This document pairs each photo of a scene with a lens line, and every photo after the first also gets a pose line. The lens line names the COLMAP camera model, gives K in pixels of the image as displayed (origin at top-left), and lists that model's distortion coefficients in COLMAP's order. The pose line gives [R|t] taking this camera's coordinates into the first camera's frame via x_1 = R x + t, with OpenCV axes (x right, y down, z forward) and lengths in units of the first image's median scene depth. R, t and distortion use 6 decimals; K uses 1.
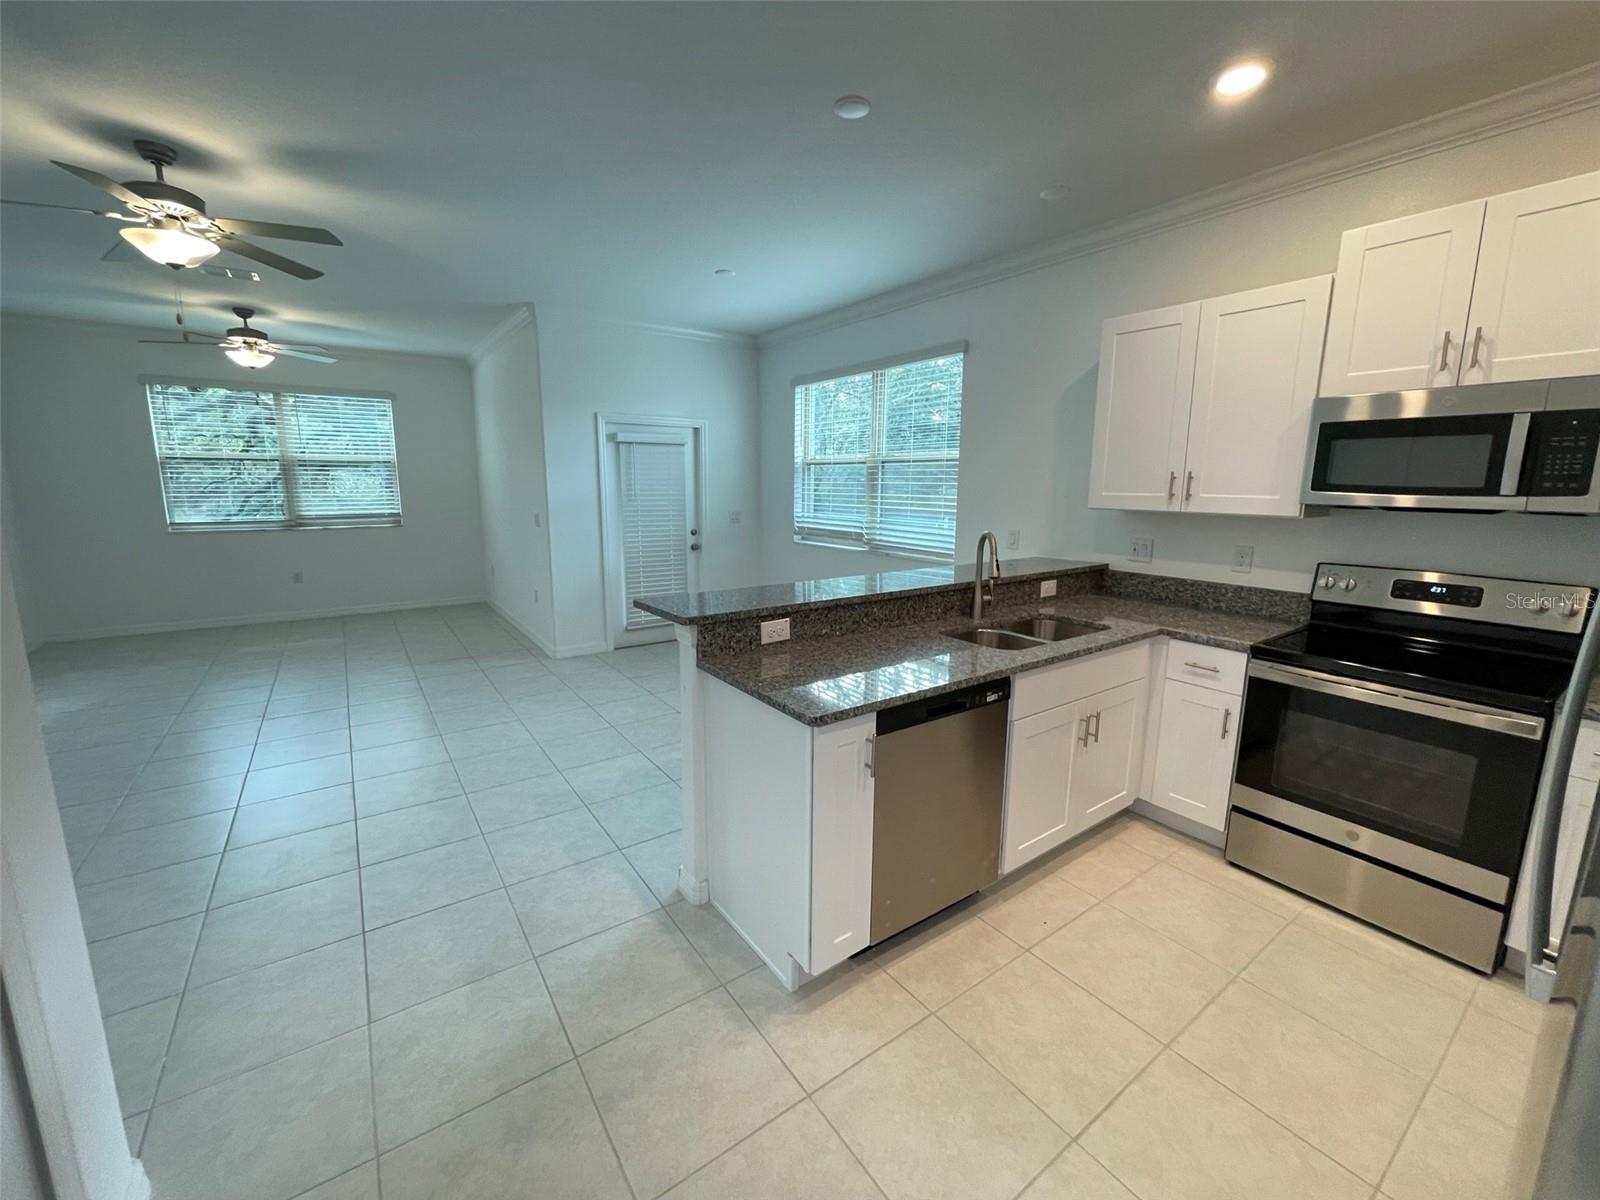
lens RADIAL K [[645.4, 0, 800.0], [0, 645.4, 600.0], [0, 0, 1]] dist [-0.000248, -0.000009]
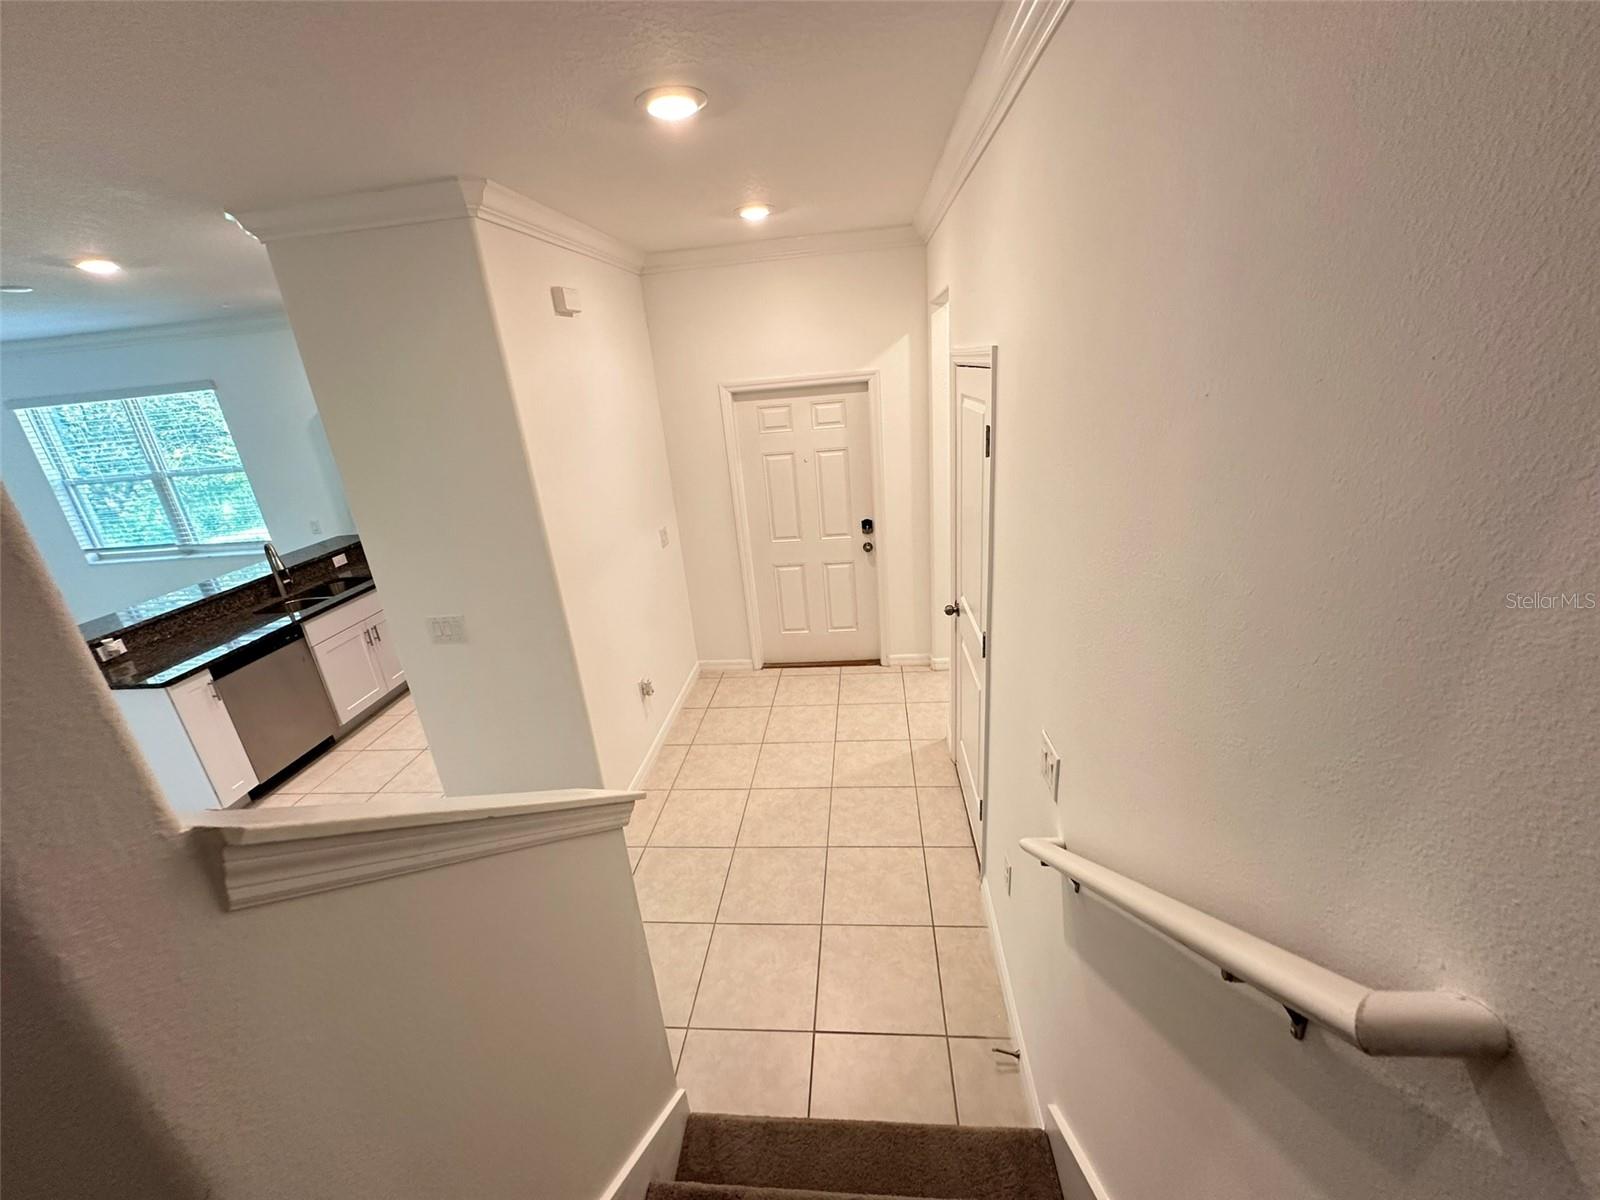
lens RADIAL K [[644.1, 0, 800.0], [0, 644.1, 600.0], [0, 0, 1]] dist [-0.002360, -0.000536]
pose [[0.649761, -0.323207, 0.688003, 0.011222], [0.230678, 0.946259, 0.226673, -0.030029], [-0.724291, 0.011424, 0.689399, -1.141137]]
